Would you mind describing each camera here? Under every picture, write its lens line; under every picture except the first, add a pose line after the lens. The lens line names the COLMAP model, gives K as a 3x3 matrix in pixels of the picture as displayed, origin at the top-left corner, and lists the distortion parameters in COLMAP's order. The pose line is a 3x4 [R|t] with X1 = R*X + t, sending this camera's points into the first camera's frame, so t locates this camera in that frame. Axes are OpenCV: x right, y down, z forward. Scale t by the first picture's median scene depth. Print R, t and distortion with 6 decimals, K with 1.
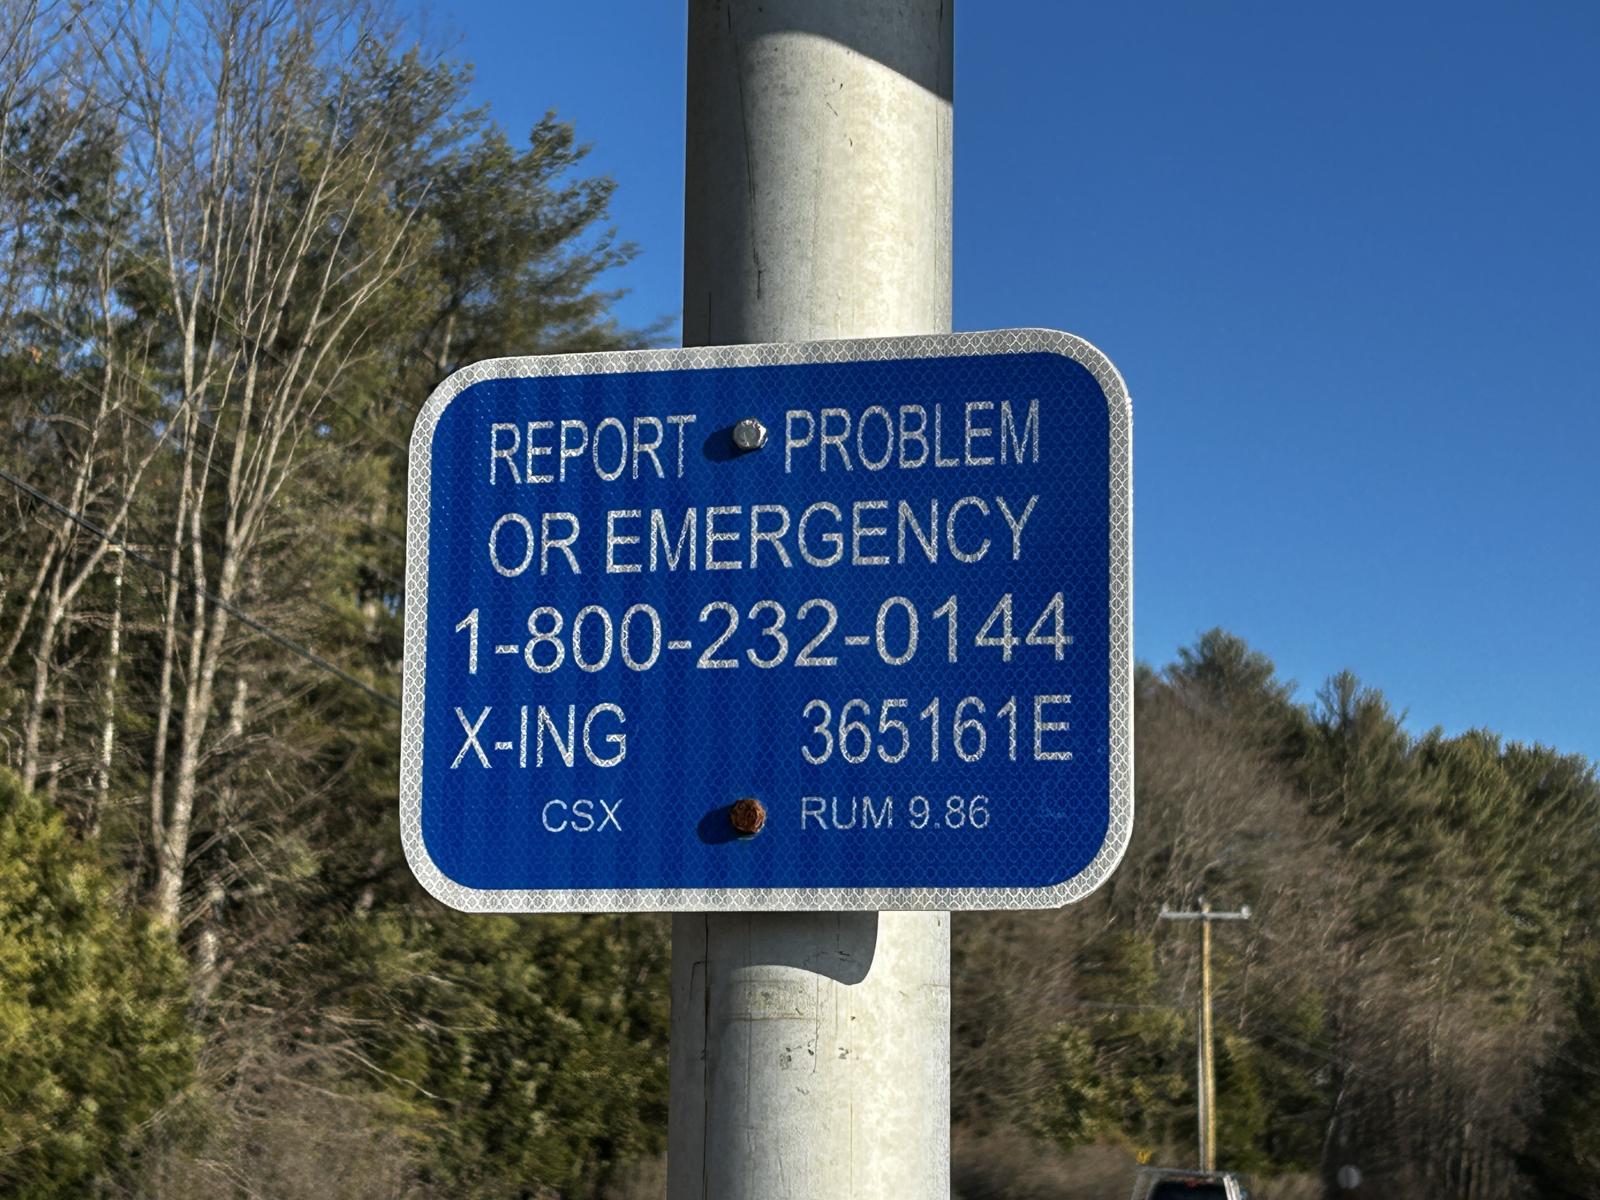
lens RADIAL K [[3355.2, 0, 799.1], [0, 3355.2, 587.4], [0, 0, 1]] dist [0.268790, 0.000000]
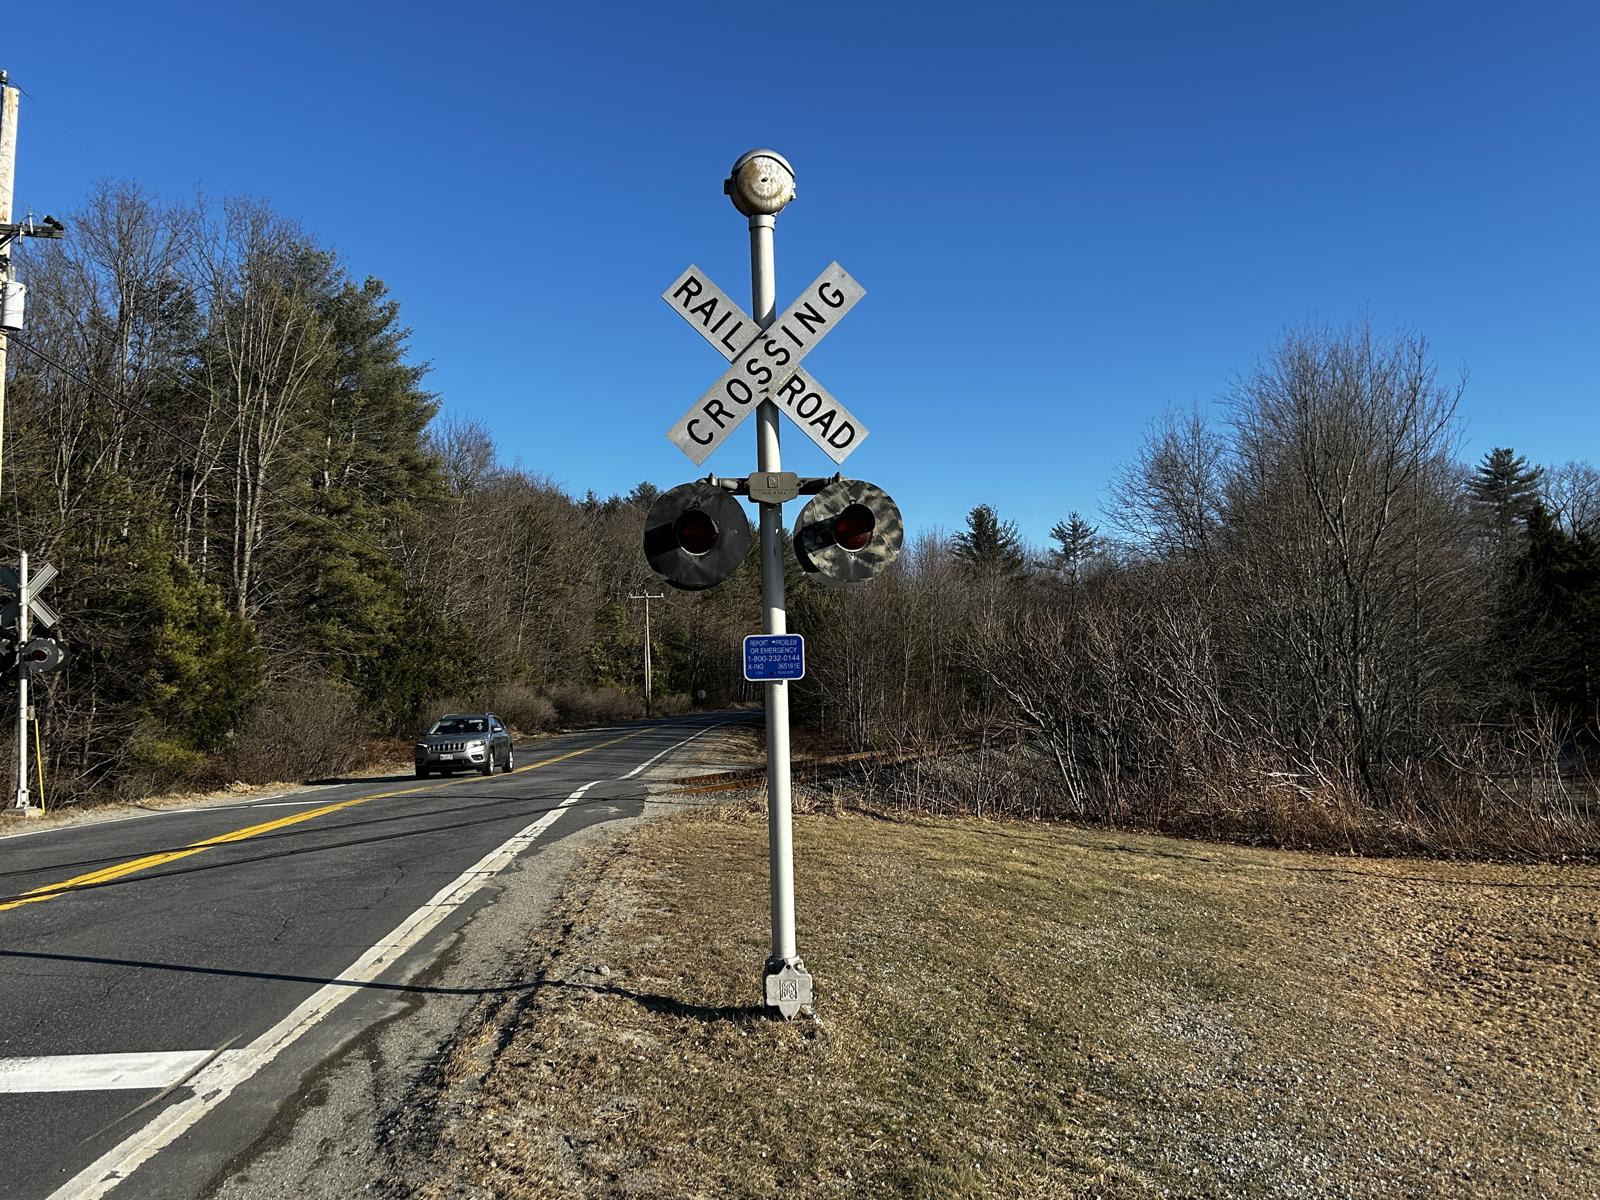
lens RADIAL K [[1453.5, 0, 802.8], [0, 1453.5, 594.7], [0, 0, 1]] dist [0.119850, 0.010178]
pose [[0.971276, -0.028587, 0.236232, -0.040198], [0.004369, 0.994732, 0.102412, -0.026464], [-0.237915, -0.098438, 0.966285, -0.143990]]
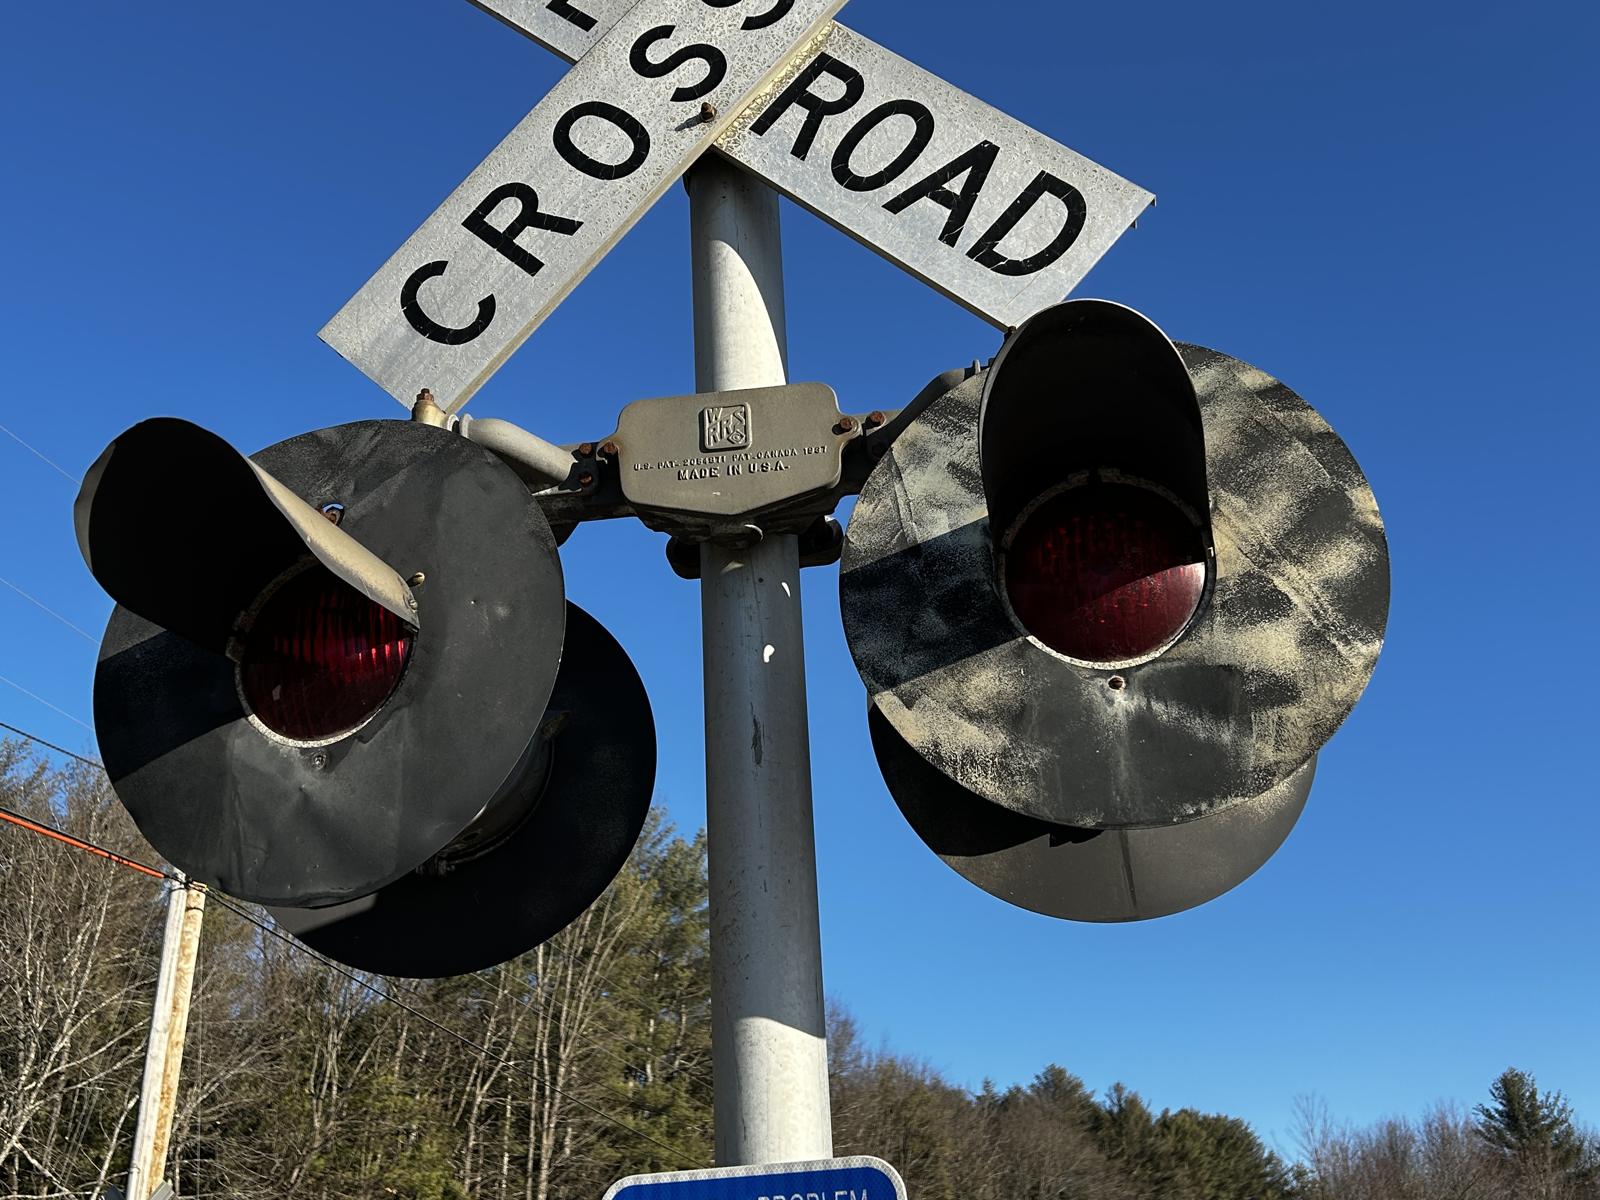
lens RADIAL K [[1606.7, 0, 794.5], [0, 1606.7, 593.6], [0, 0, 1]] dist [0.028629, 0.000000]
pose [[0.997345, -0.072040, -0.010615, 0.002122], [0.066376, 0.959349, -0.274305, -0.004921], [0.029944, 0.272872, 0.961584, -0.005629]]
